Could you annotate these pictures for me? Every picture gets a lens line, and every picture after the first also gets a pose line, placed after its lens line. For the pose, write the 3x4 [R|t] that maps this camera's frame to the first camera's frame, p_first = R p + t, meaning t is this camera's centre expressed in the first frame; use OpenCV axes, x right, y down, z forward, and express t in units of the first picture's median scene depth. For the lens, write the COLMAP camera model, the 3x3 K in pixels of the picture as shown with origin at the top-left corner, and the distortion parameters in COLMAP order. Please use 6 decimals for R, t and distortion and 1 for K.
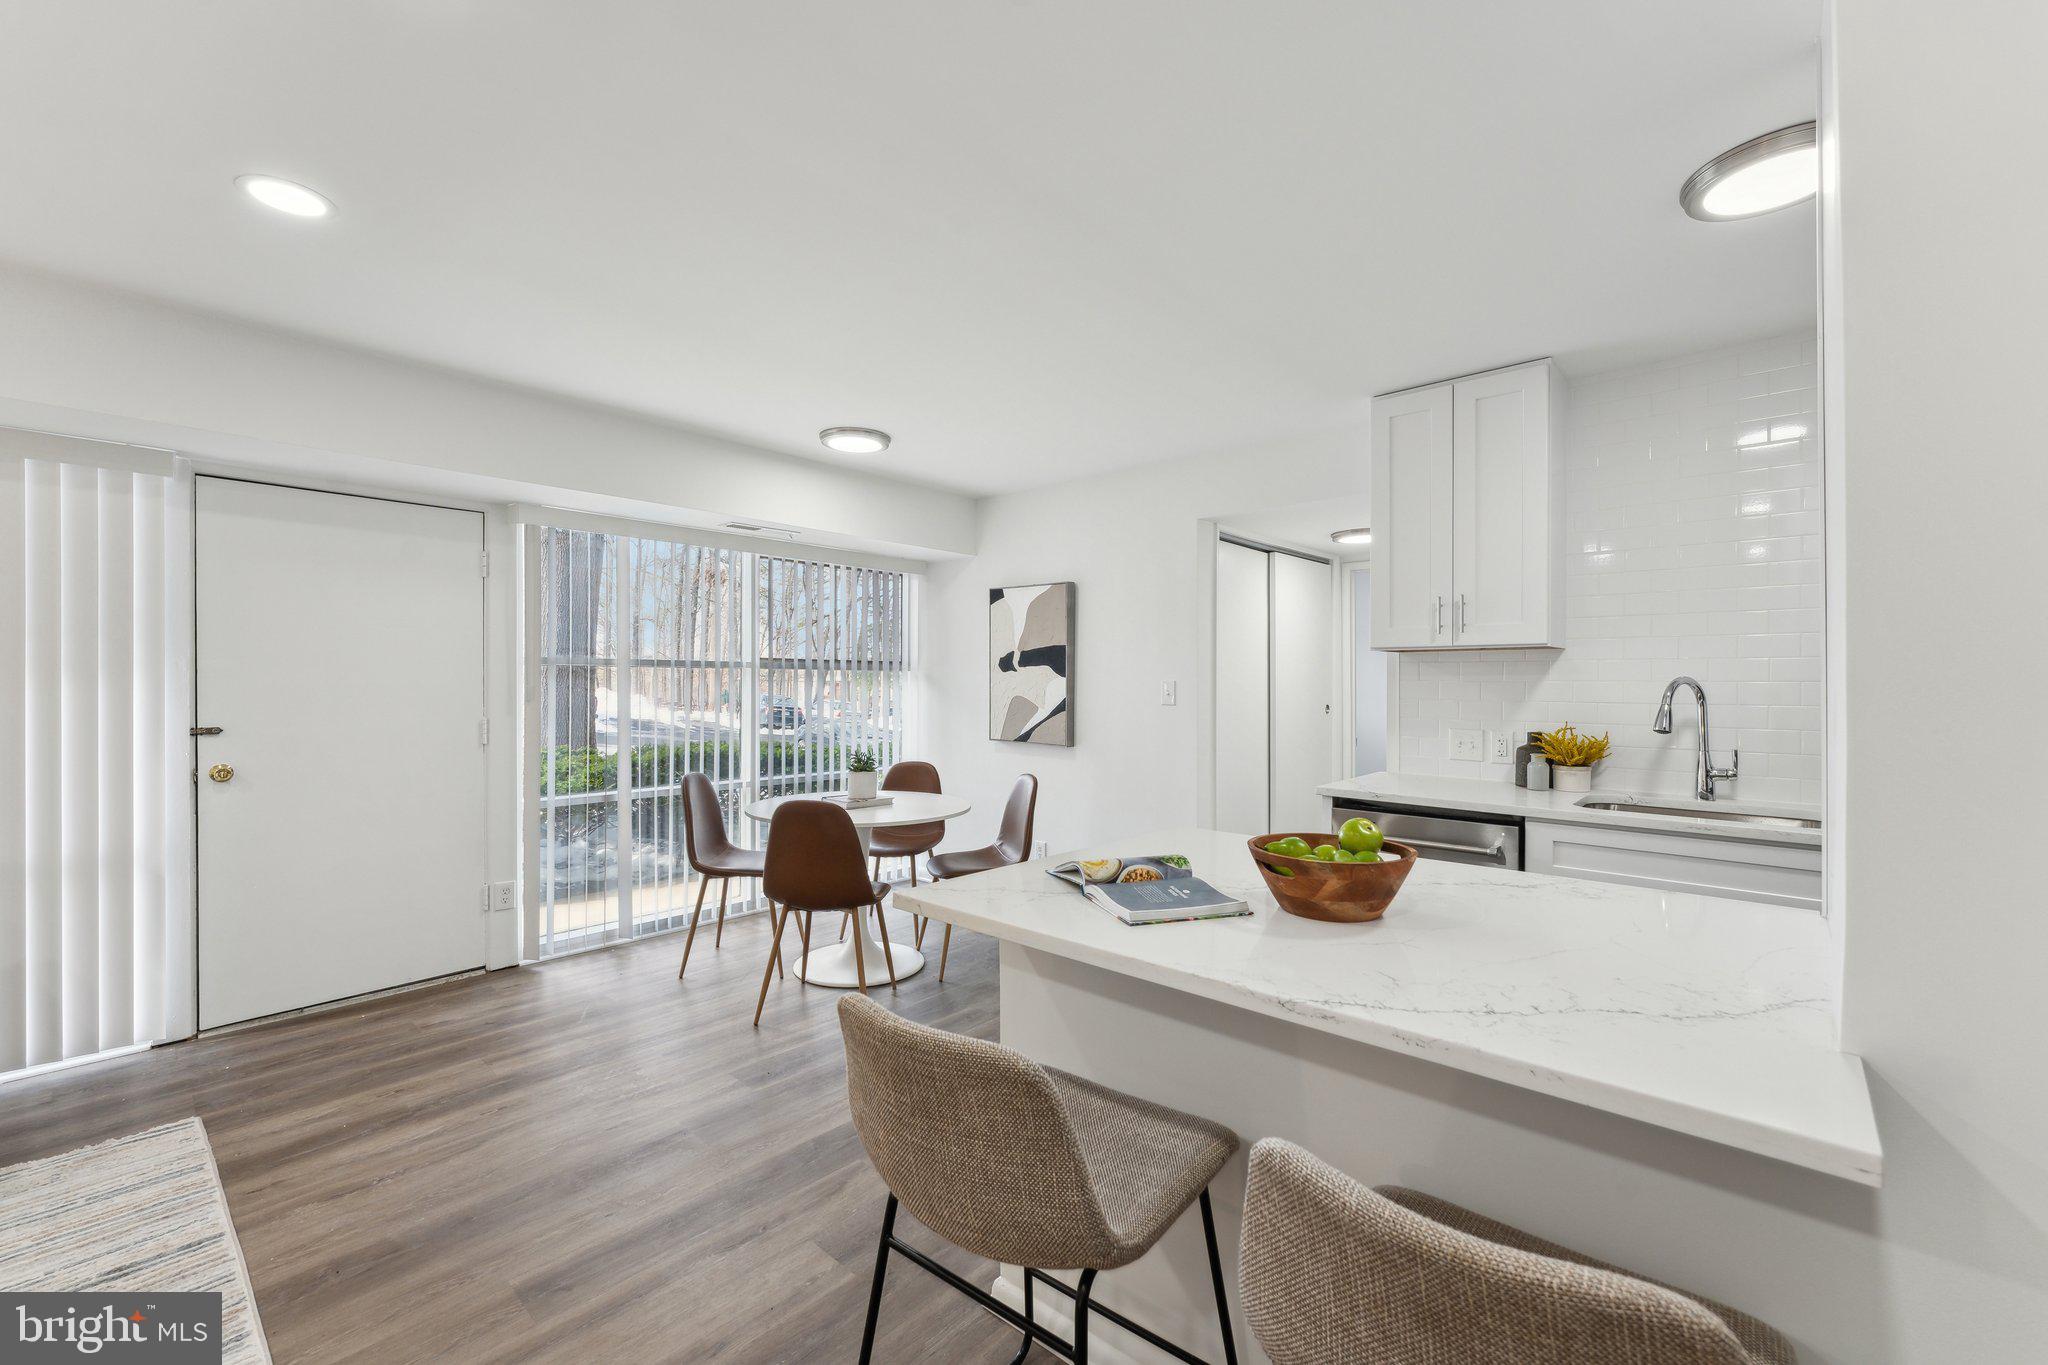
lens RADIAL K [[832.4, 0, 1021.4], [0, 832.4, 681.4], [0, 0, 1]] dist [-0.004479, 0.000501]
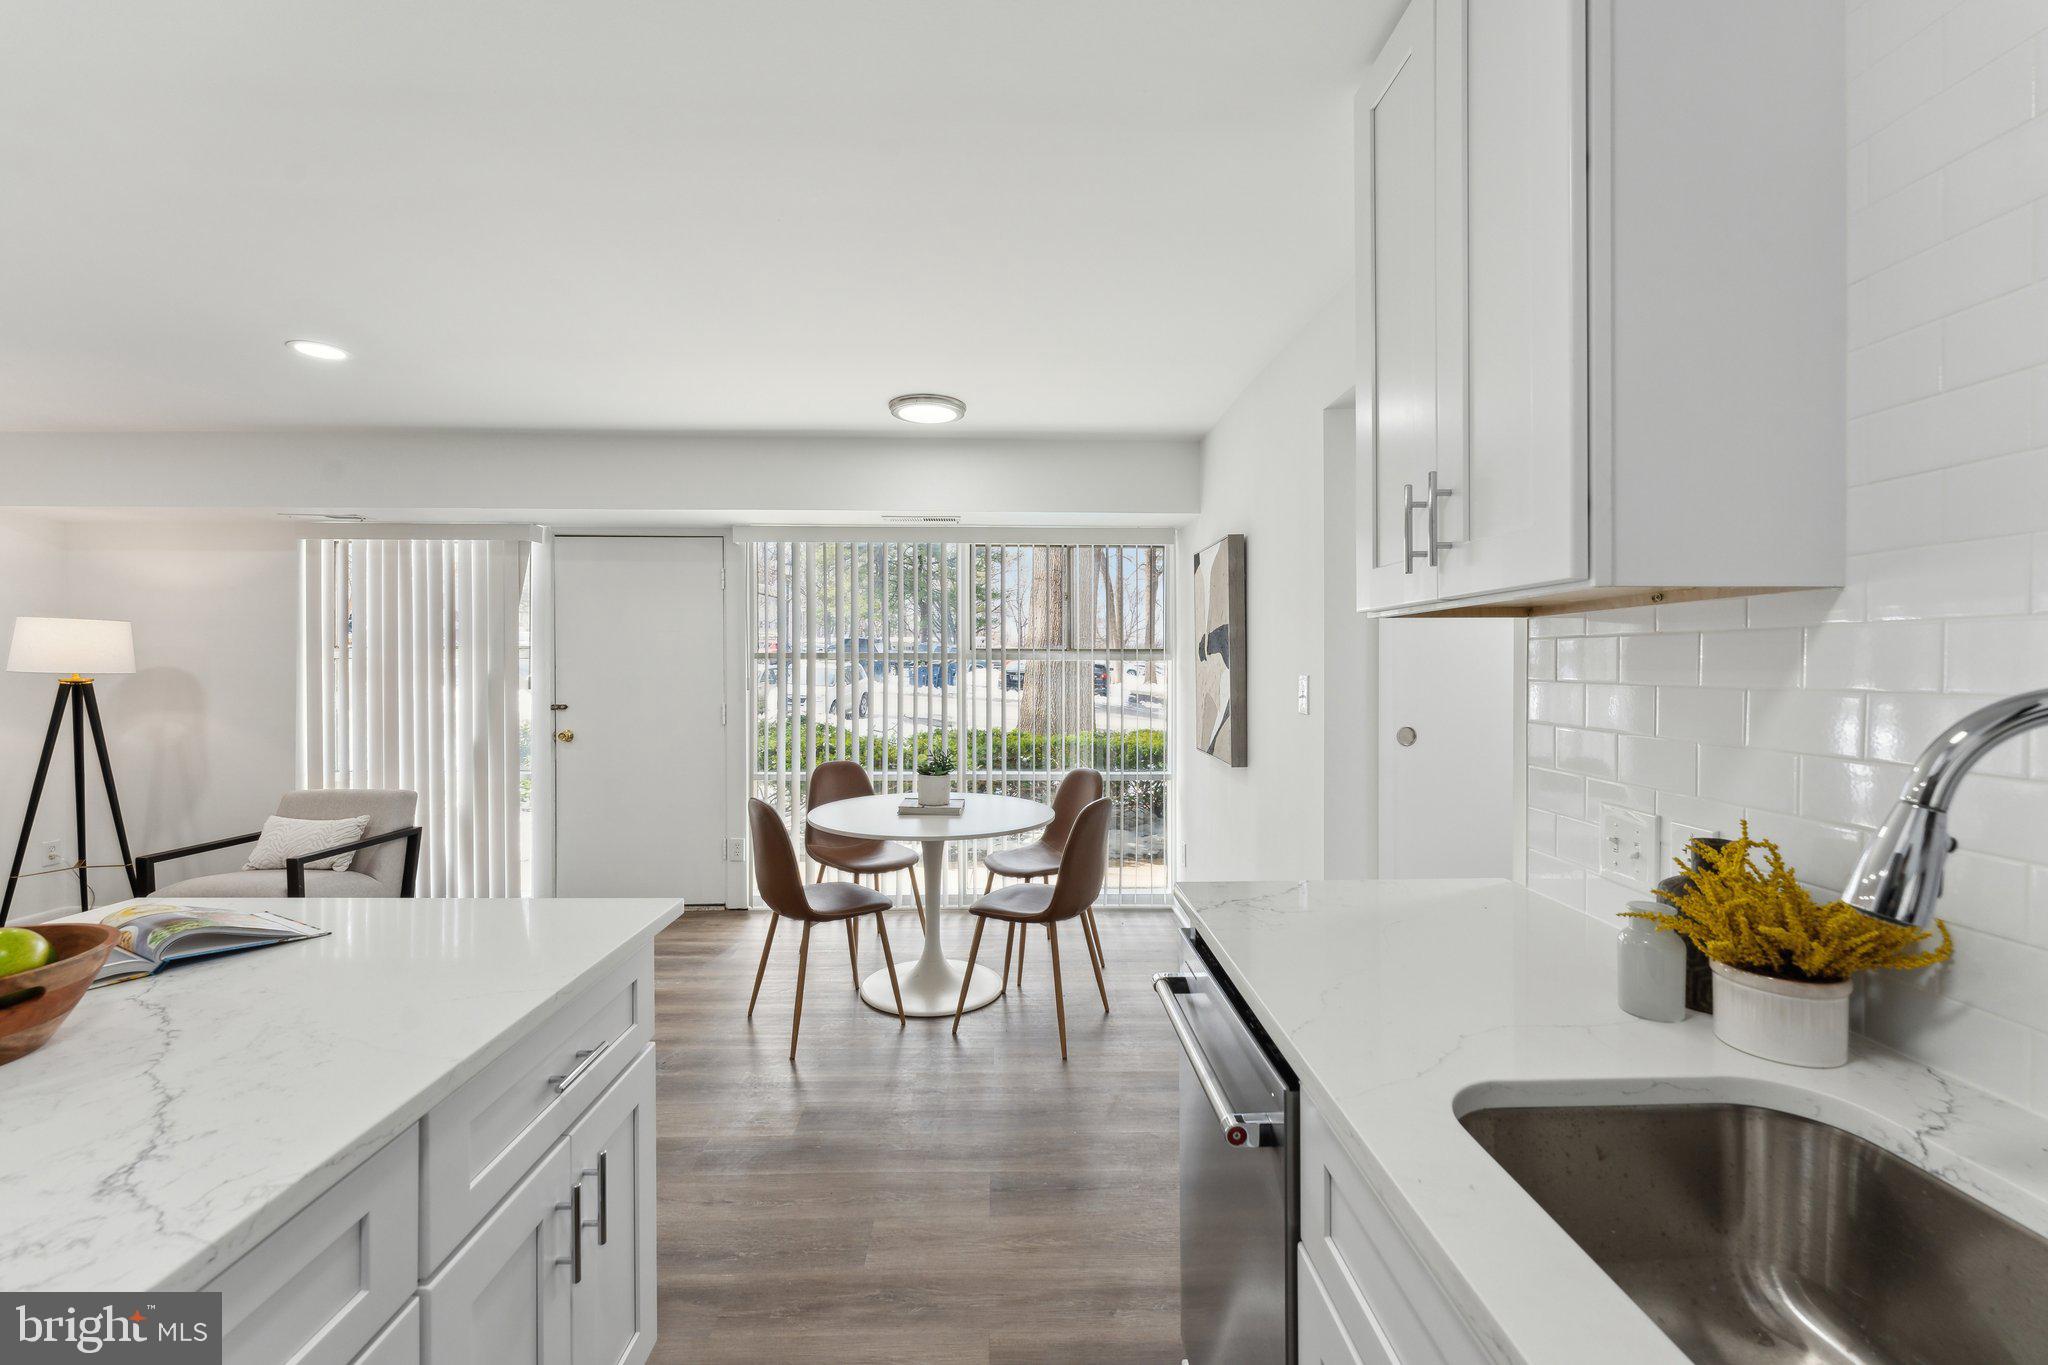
lens RADIAL K [[832.4, 0, 1019.3], [0, 832.4, 669.7], [0, 0, 1]] dist [-0.004479, 0.000501]
pose [[0.688657, 0.000045, -0.725087, 0.567960], [0.002576, 0.999994, 0.002509, -0.008088], [0.725082, -0.003595, 0.688653, 0.478711]]
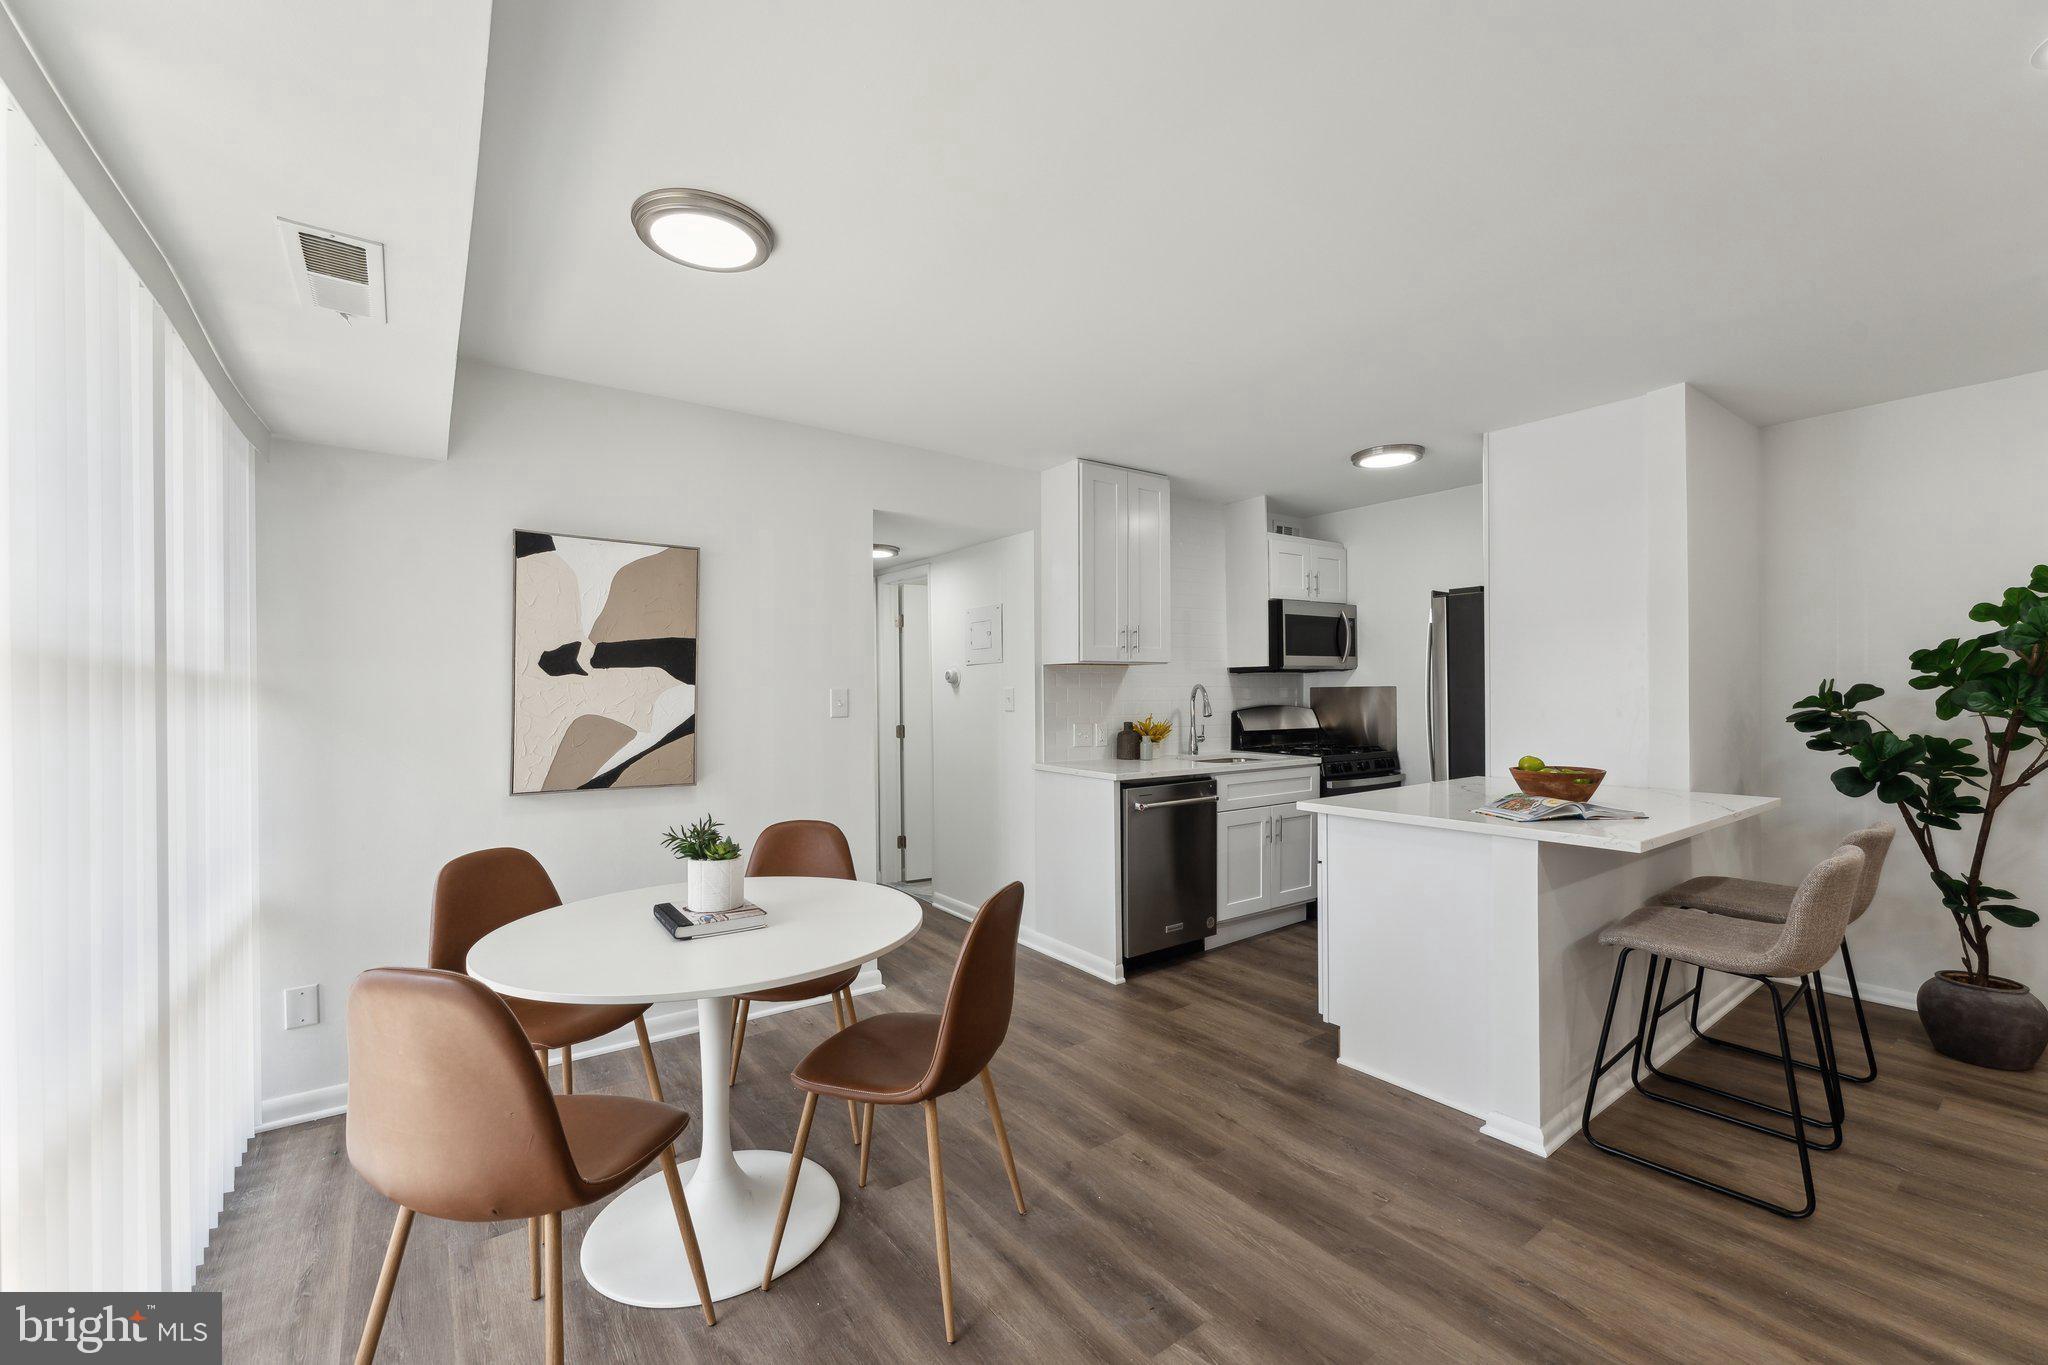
lens RADIAL K [[832.4, 0, 1026.8], [0, 832.4, 691.3], [0, 0, 1]] dist [-0.004479, 0.000501]
pose [[0.201961, -0.007455, 0.979365, -0.726362], [0.006267, 0.999960, 0.006319, -0.002685], [-0.979374, 0.004861, 0.201999, 0.746196]]
